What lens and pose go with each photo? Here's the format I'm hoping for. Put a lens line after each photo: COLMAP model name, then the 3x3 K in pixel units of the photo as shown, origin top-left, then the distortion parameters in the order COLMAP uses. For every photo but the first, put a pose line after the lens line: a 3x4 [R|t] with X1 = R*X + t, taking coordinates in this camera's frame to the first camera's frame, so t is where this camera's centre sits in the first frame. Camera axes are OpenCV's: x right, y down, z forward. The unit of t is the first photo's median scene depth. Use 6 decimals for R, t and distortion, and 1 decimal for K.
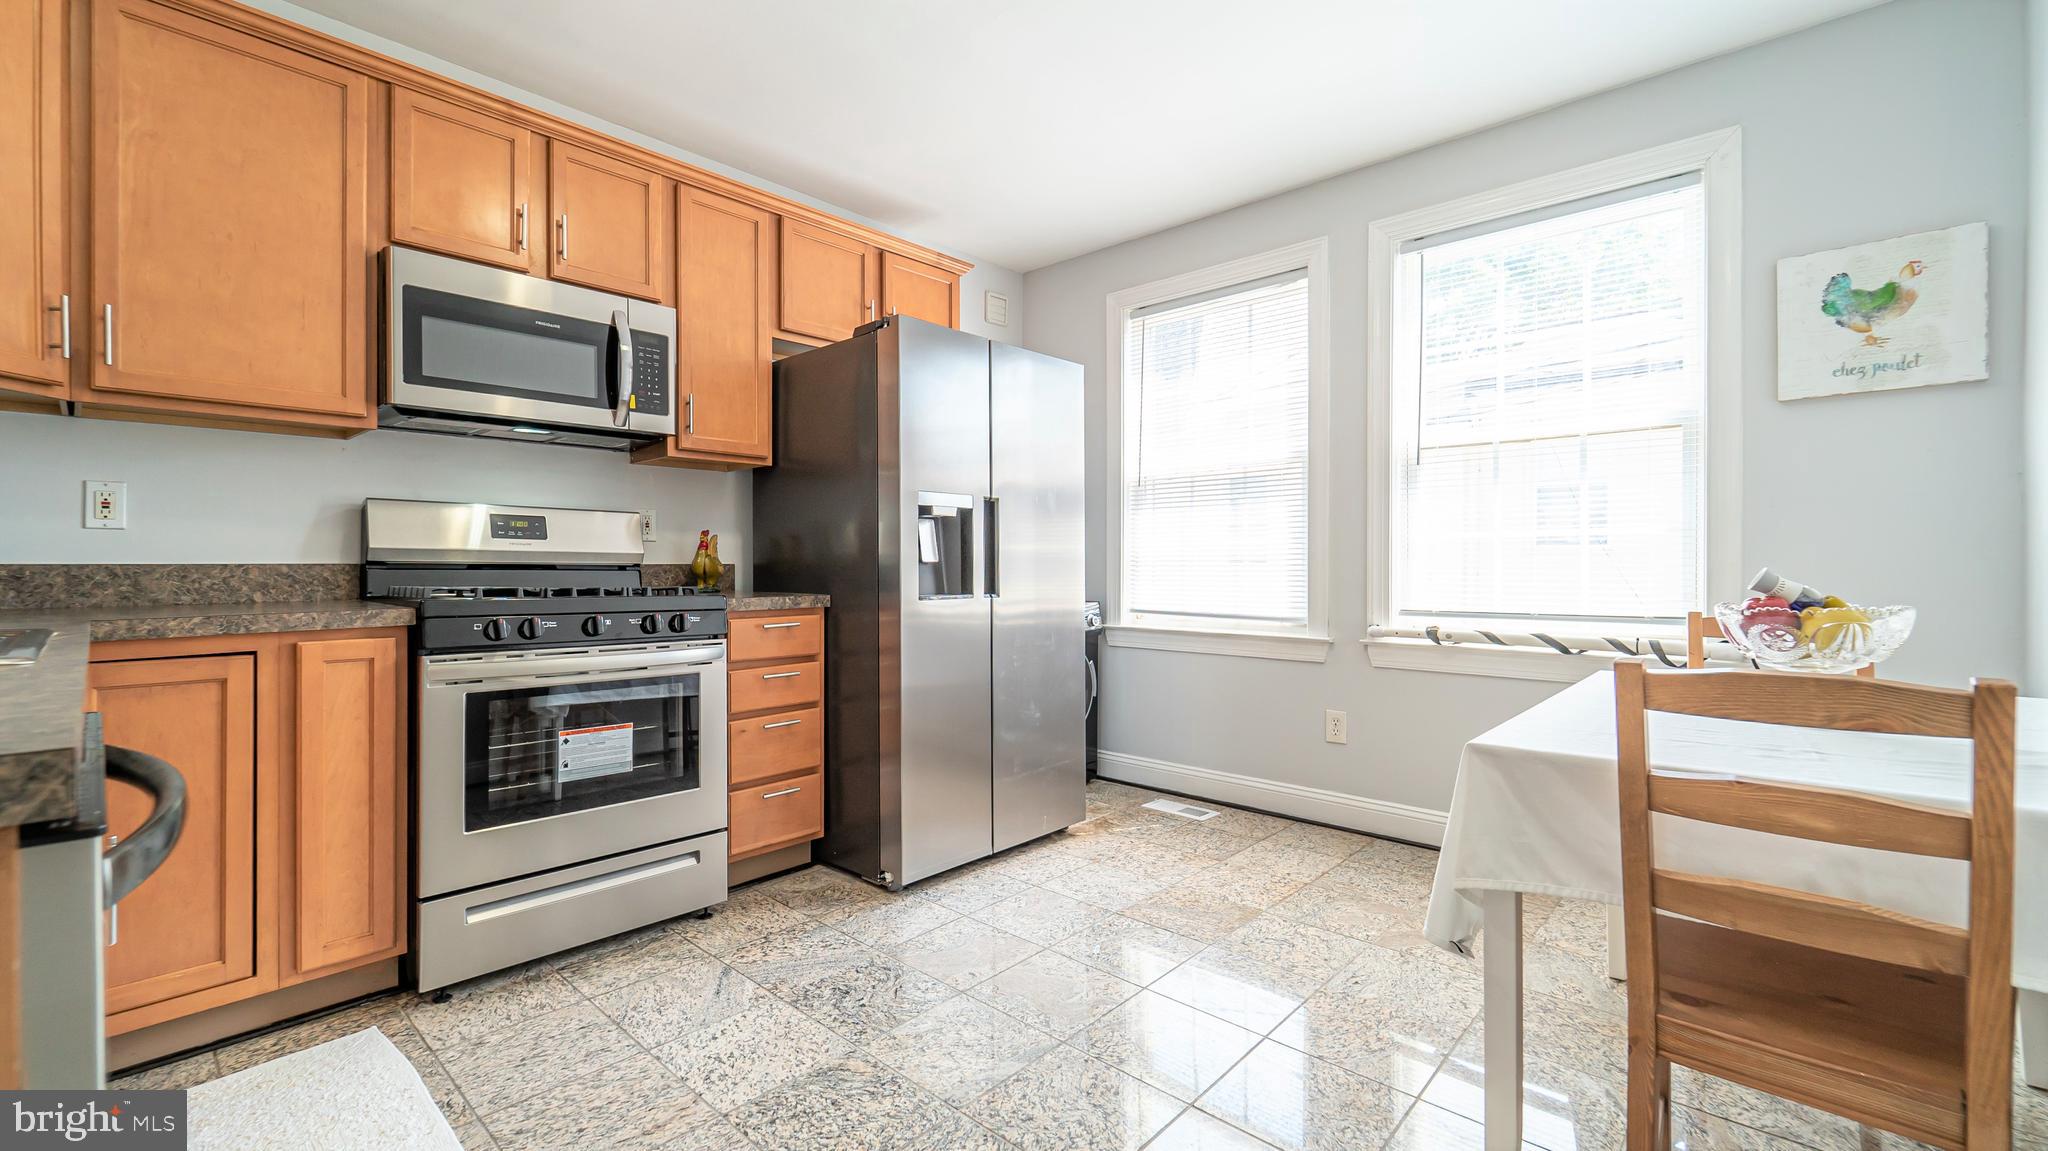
lens RADIAL K [[859.5, 0, 1015.0], [0, 859.5, 568.1], [0, 0, 1]] dist [-0.000553, -0.000158]
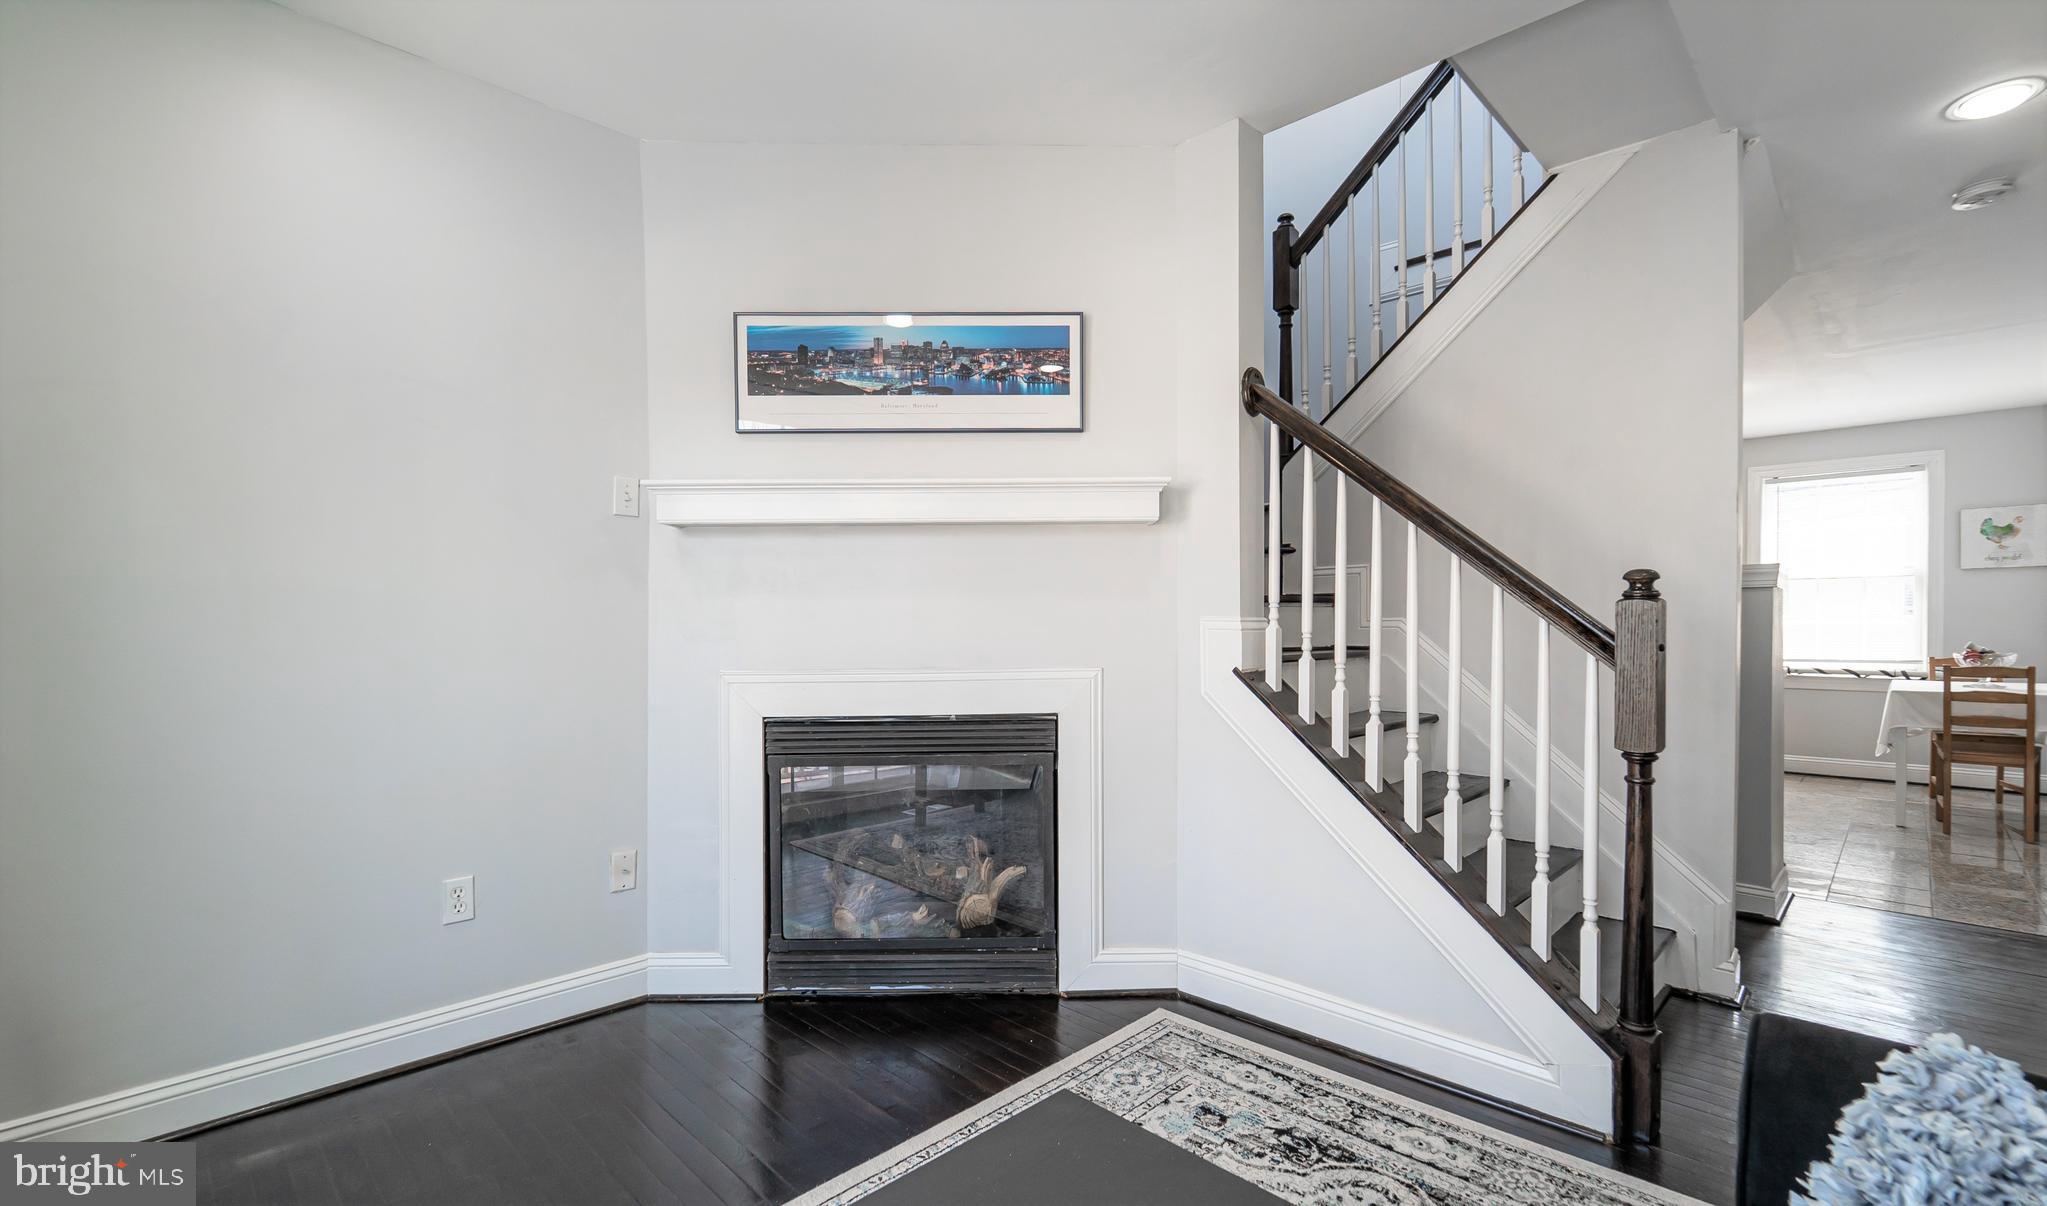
lens RADIAL K [[905.3, 0, 1022.8], [0, 905.3, 638.8], [0, 0, 1]] dist [-0.013239, -0.000235]
pose [[0.999318, -0.001539, -0.036904, -1.565973], [0.001969, 0.999931, 0.011604, -0.033706], [0.036884, -0.011668, 0.999251, -1.515022]]
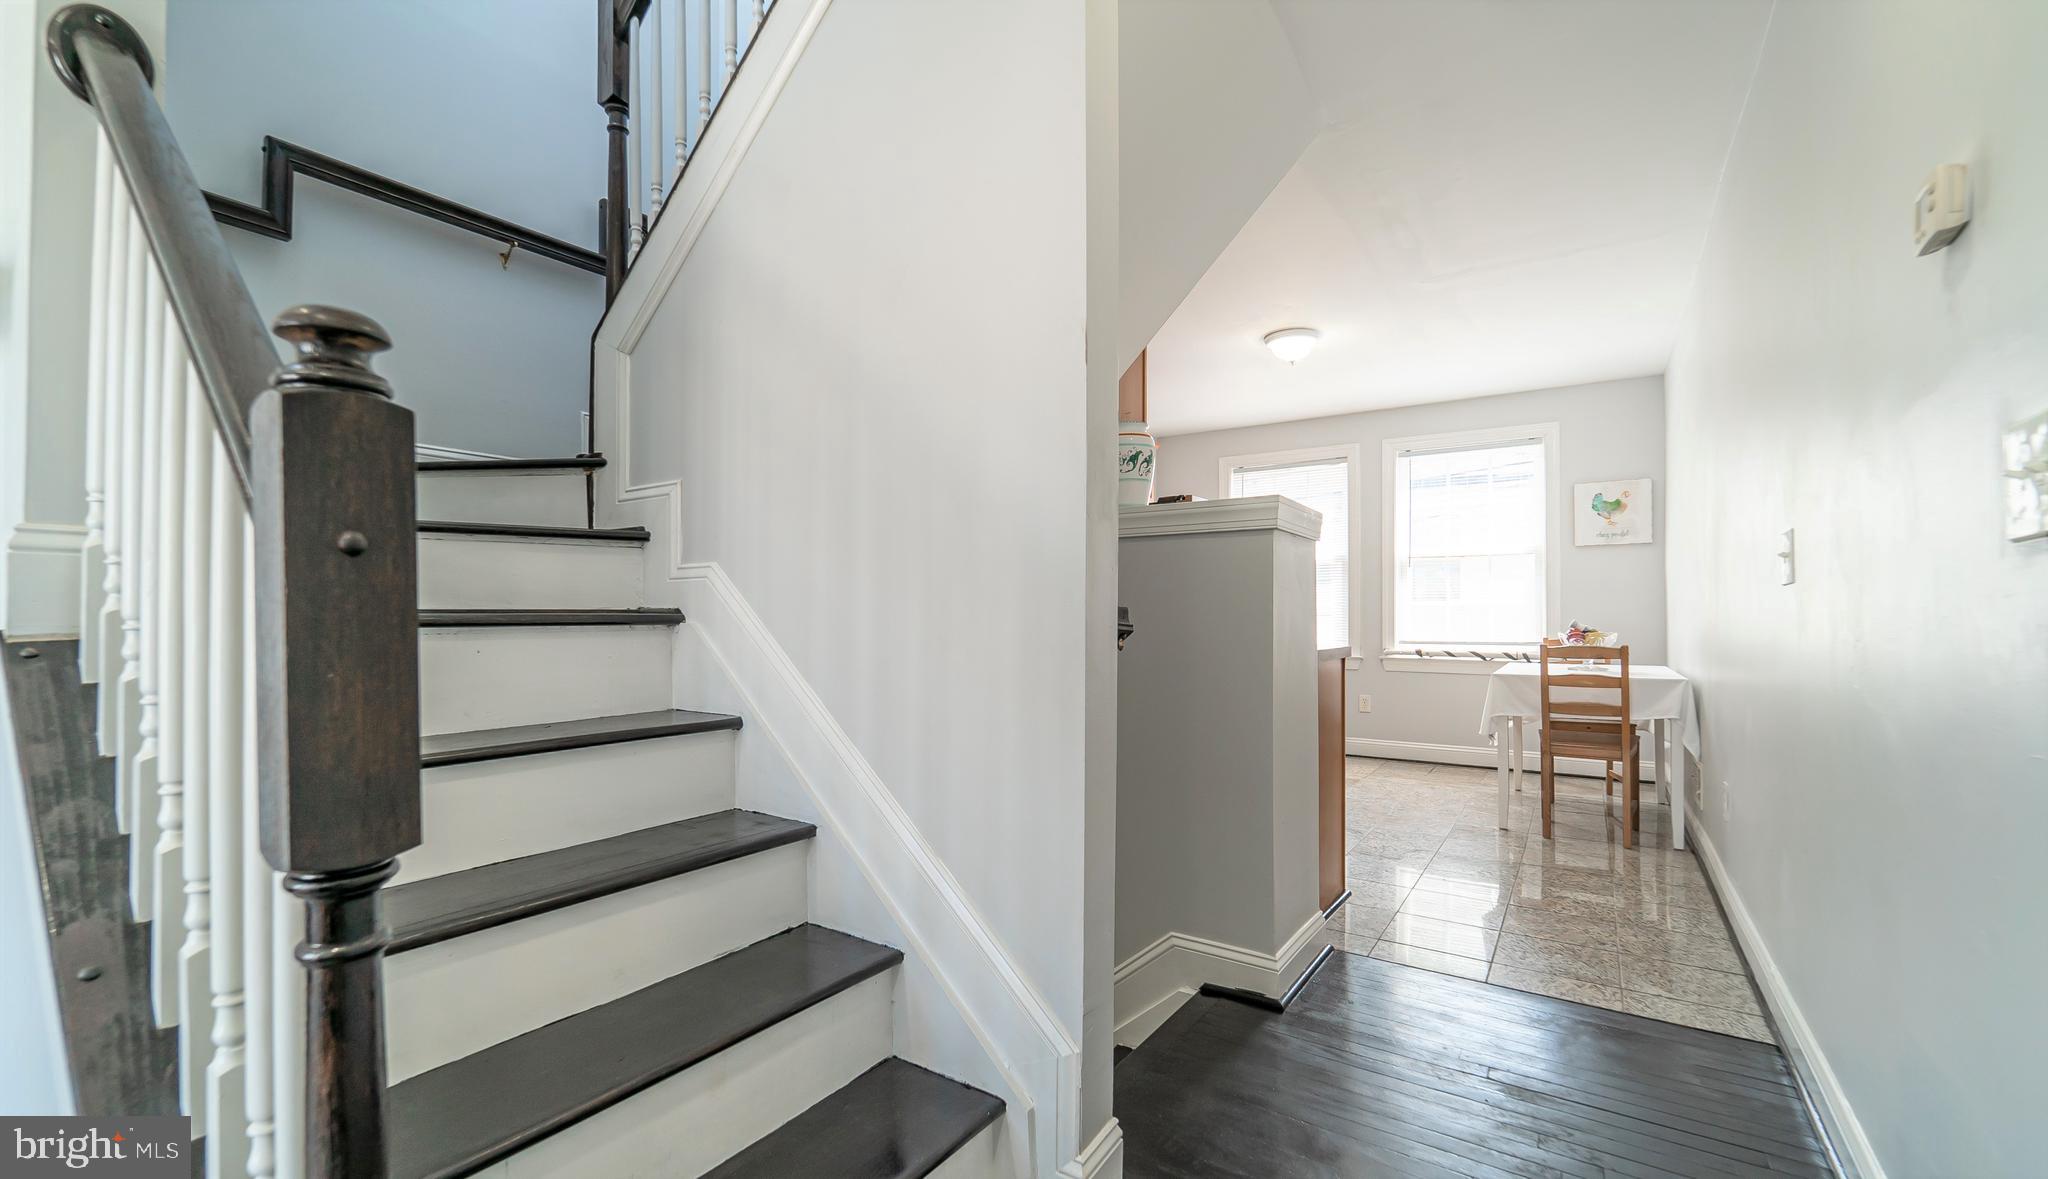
lens RADIAL K [[870.1, 0, 995.9], [0, 870.1, 610.4], [0, 0, 1]] dist [0.000314, -0.000082]
pose [[0.989122, 0.003301, 0.147063, -0.933908], [-0.001771, 0.999943, -0.010533, 0.002513], [-0.147089, 0.010158, 0.989071, -1.015598]]
